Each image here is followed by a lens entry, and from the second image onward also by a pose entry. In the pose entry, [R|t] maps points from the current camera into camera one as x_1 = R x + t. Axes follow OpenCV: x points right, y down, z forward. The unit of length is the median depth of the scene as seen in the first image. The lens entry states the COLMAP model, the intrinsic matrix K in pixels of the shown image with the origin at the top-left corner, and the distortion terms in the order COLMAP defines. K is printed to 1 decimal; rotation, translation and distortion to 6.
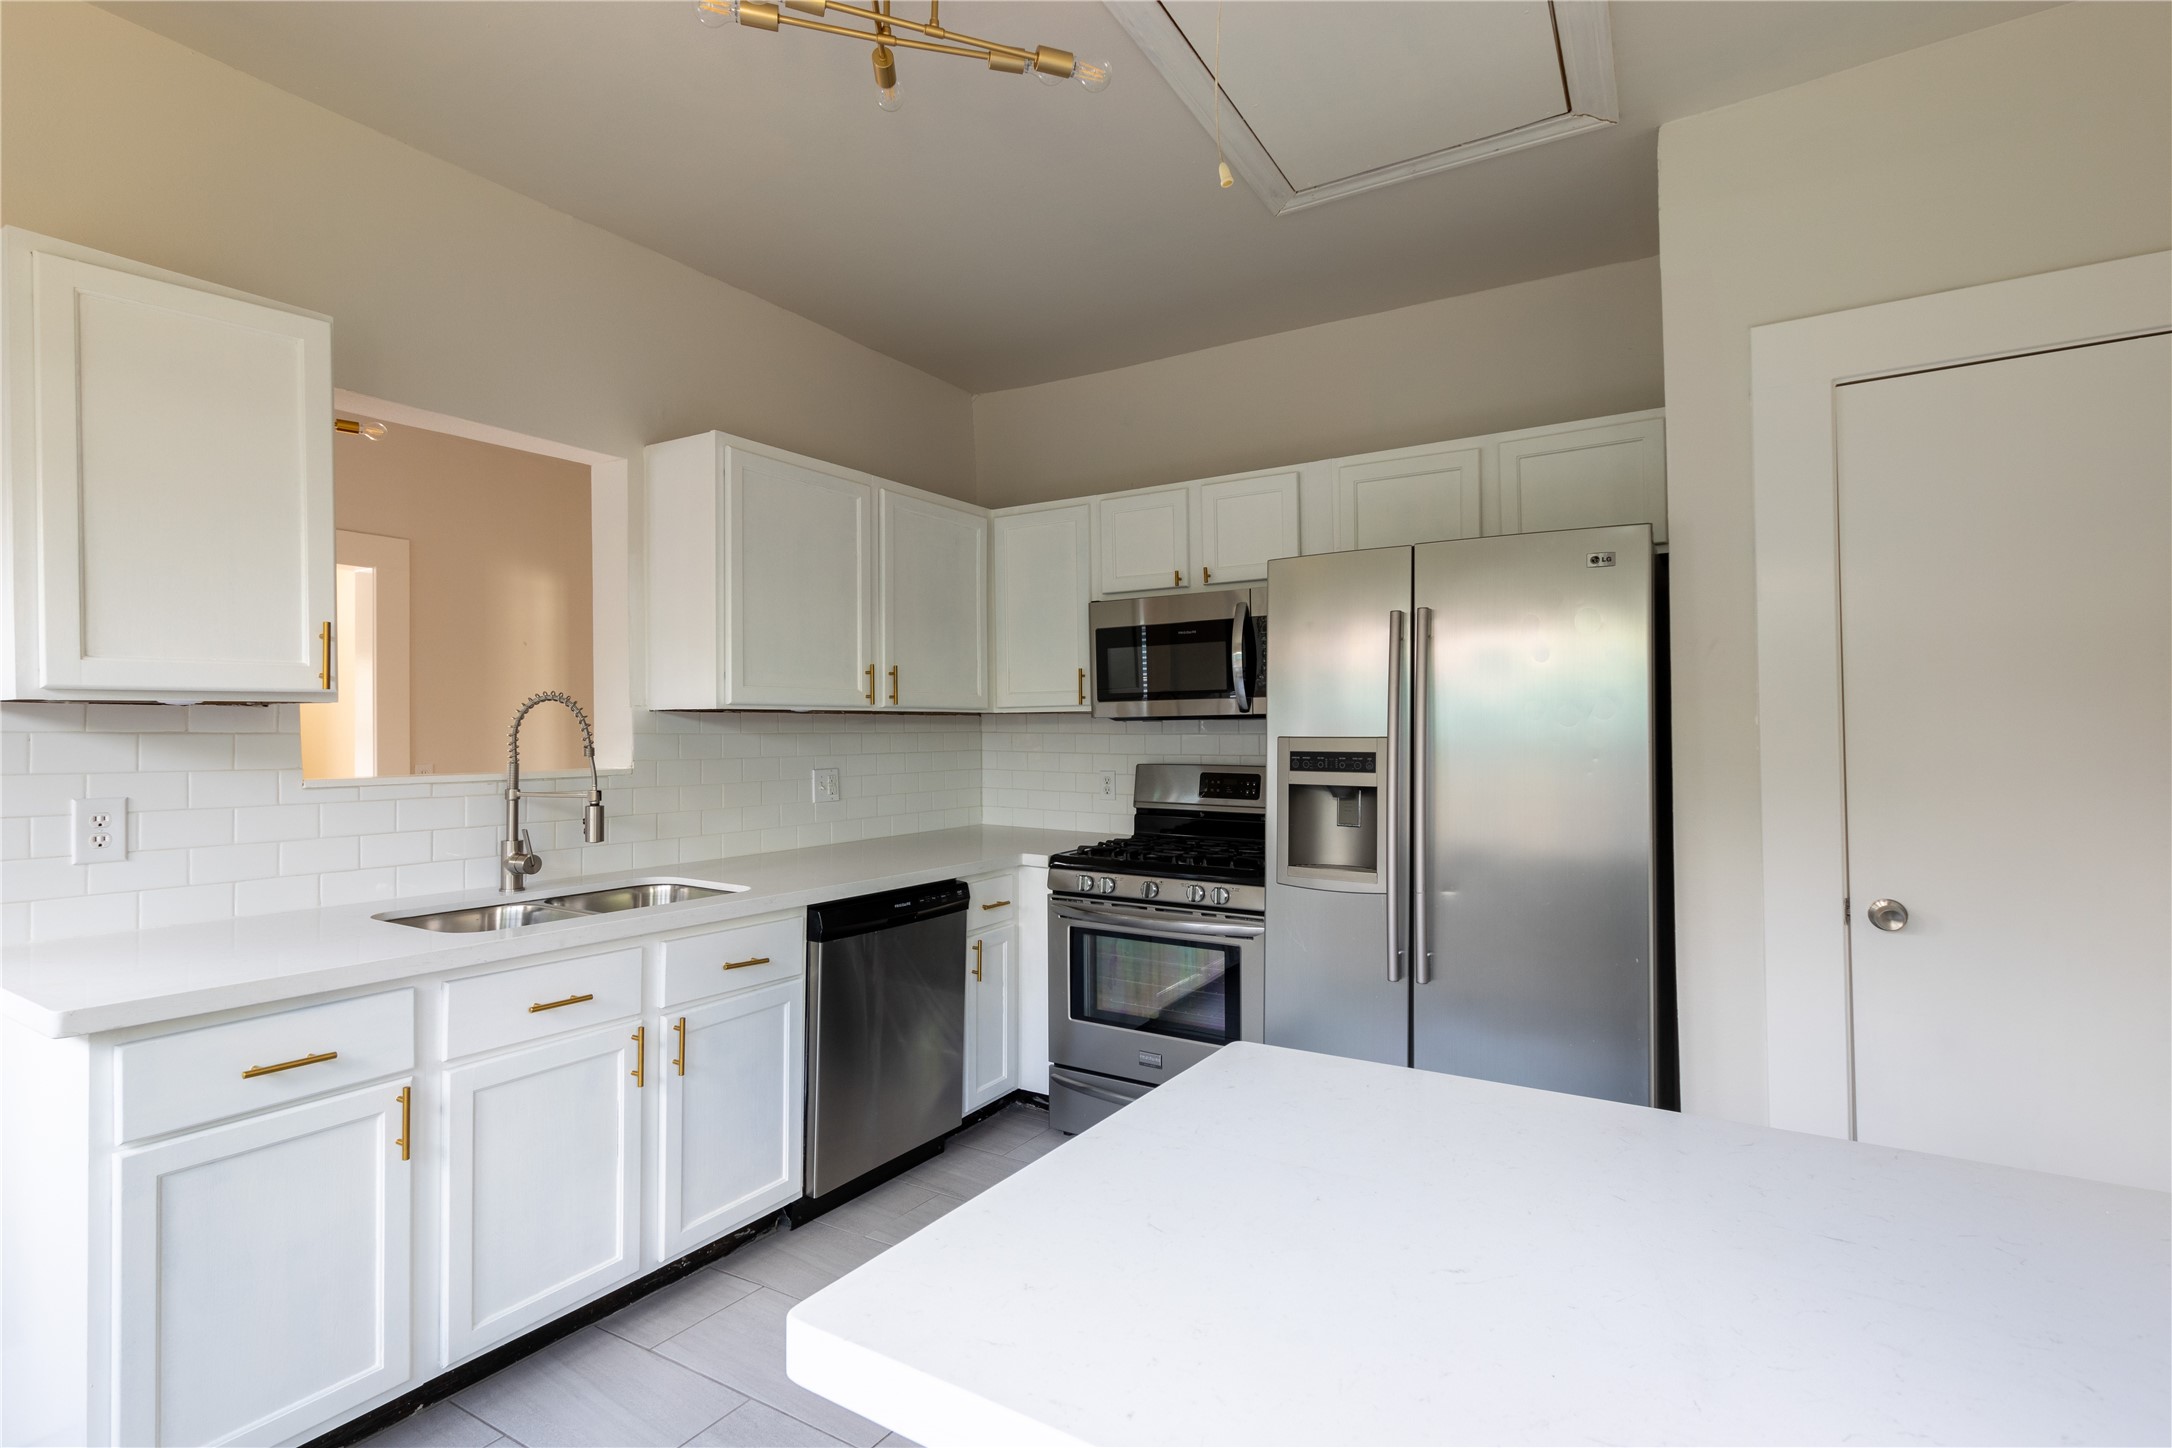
lens RADIAL K [[1039.1, 0, 1086.0], [0, 1039.1, 724.0], [0, 0, 1]] dist [0.010016, 0.000076]
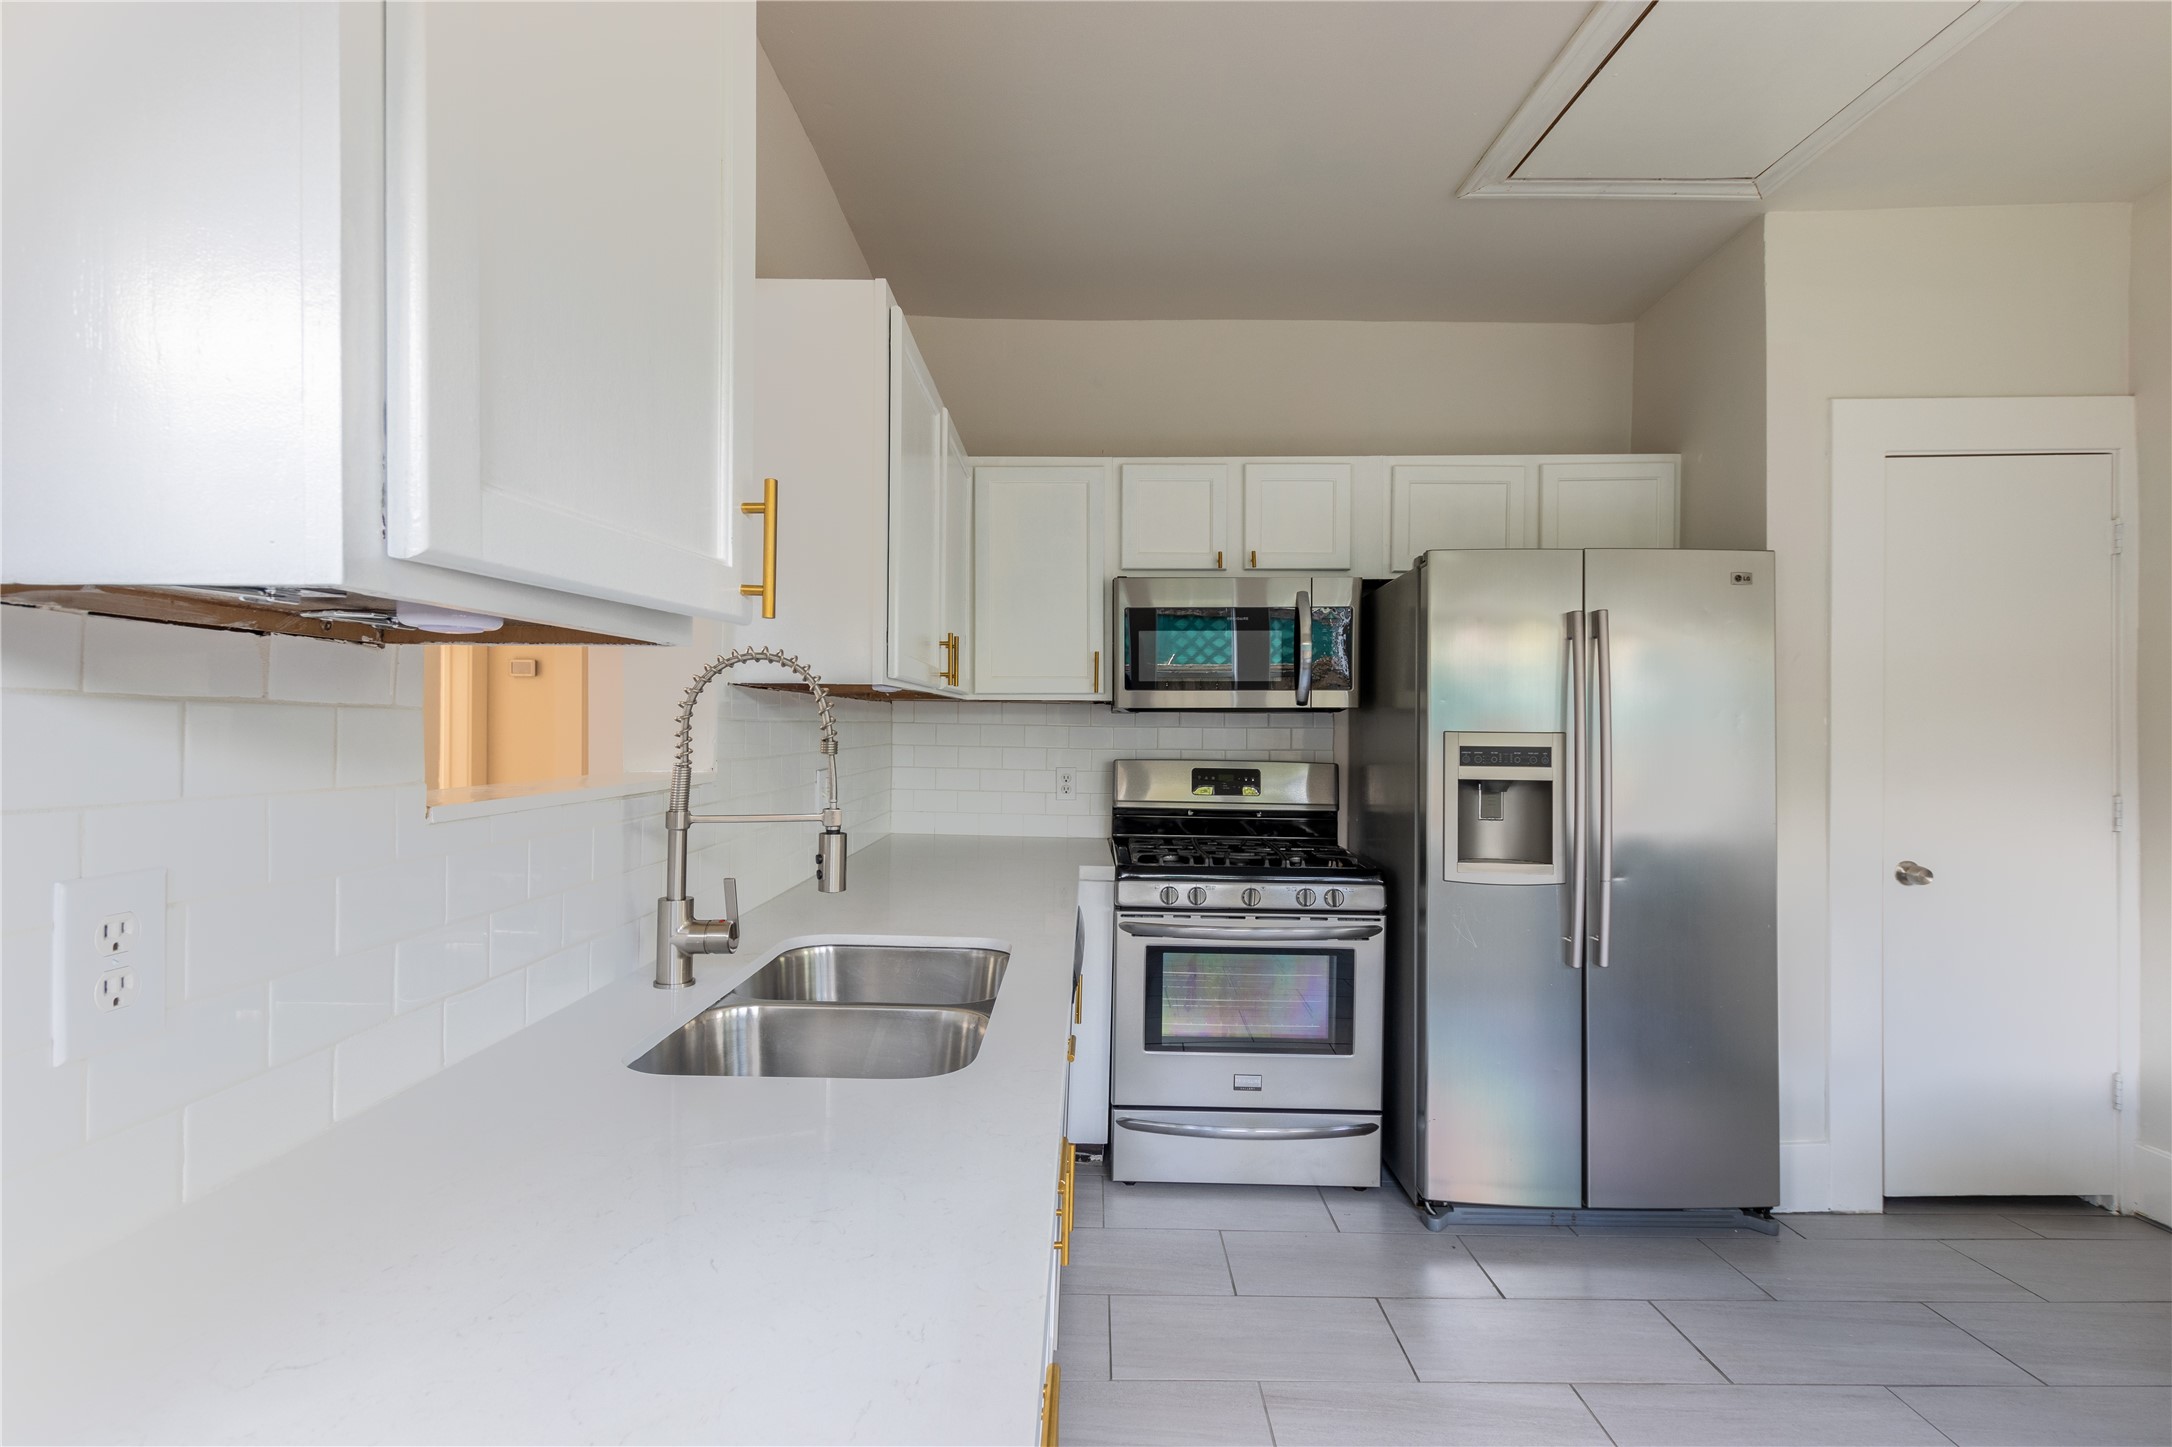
lens RADIAL K [[993.2, 0, 1086.0], [0, 993.2, 723.5], [0, 0, 1]] dist [0.001428, 0.000122]
pose [[0.858370, 0.011774, 0.512896, -0.561286], [-0.014266, 0.999898, 0.000921, 0.008701], [-0.512833, -0.008108, 0.858450, 0.356721]]
